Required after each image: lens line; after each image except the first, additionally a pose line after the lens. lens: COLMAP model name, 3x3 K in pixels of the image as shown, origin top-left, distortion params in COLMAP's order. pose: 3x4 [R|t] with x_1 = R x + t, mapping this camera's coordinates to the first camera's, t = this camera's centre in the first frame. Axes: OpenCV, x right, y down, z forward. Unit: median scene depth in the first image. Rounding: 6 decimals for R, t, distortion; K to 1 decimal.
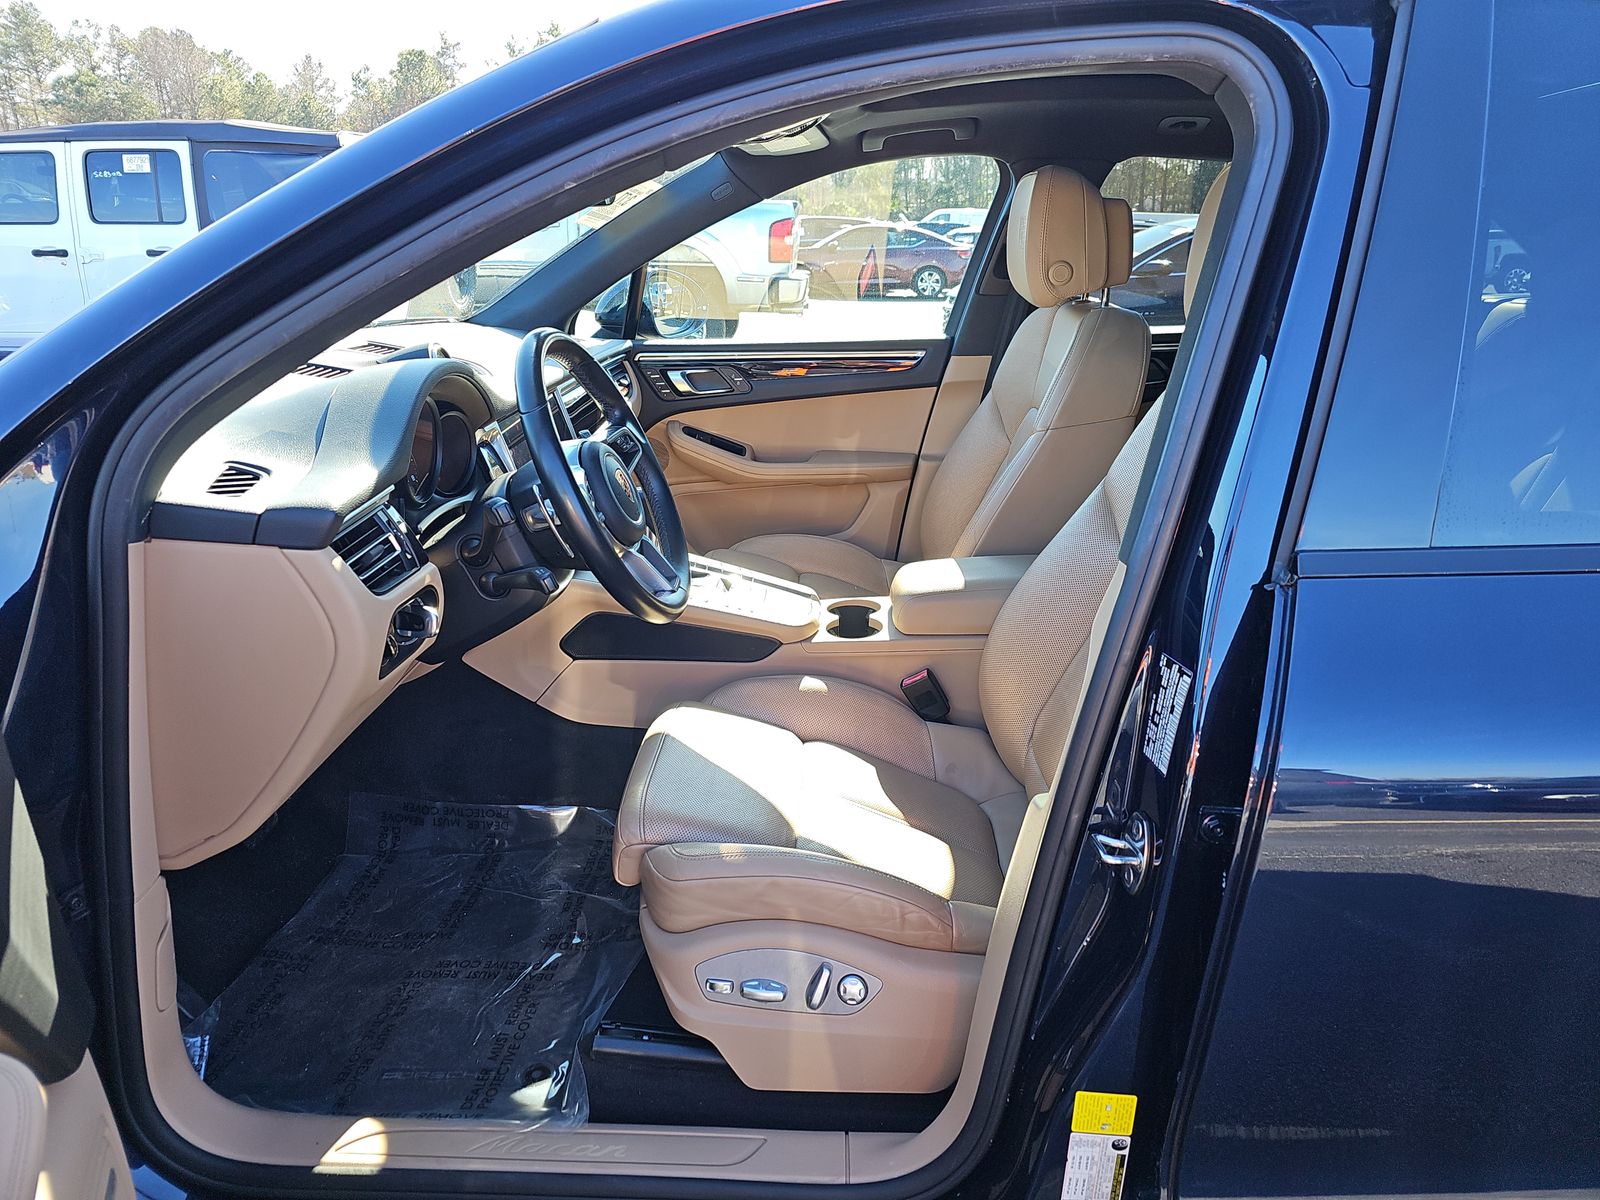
lens RADIAL K [[1066.9, 0, 797.0], [0, 1066.9, 608.8], [0, 0, 1]] dist [0.054428, -0.048903]
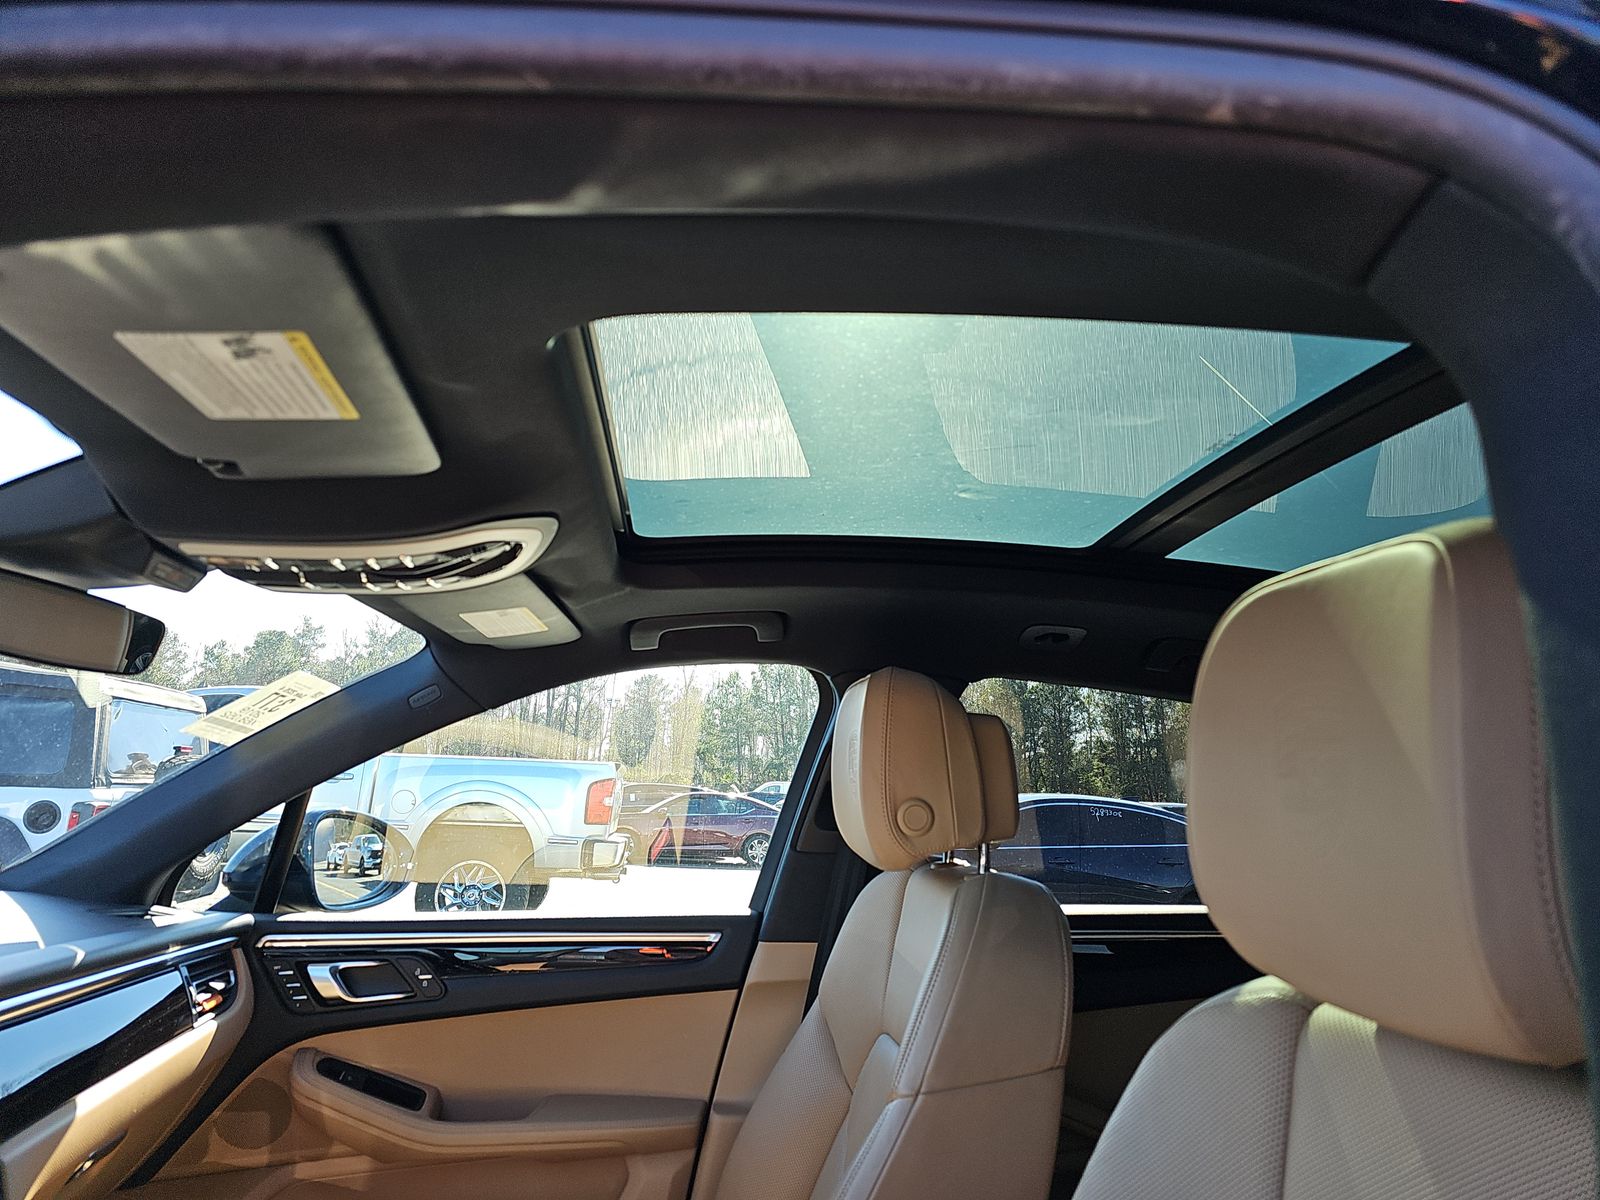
lens RADIAL K [[1066.9, 0, 795.5], [0, 1066.9, 608.2], [0, 0, 1]] dist [0.054428, -0.048903]
pose [[0.989244, 0.050983, 0.137103, 0.063393], [0.023761, 0.868837, -0.494528, -0.083602], [-0.144332, 0.492466, 0.858280, 0.312892]]
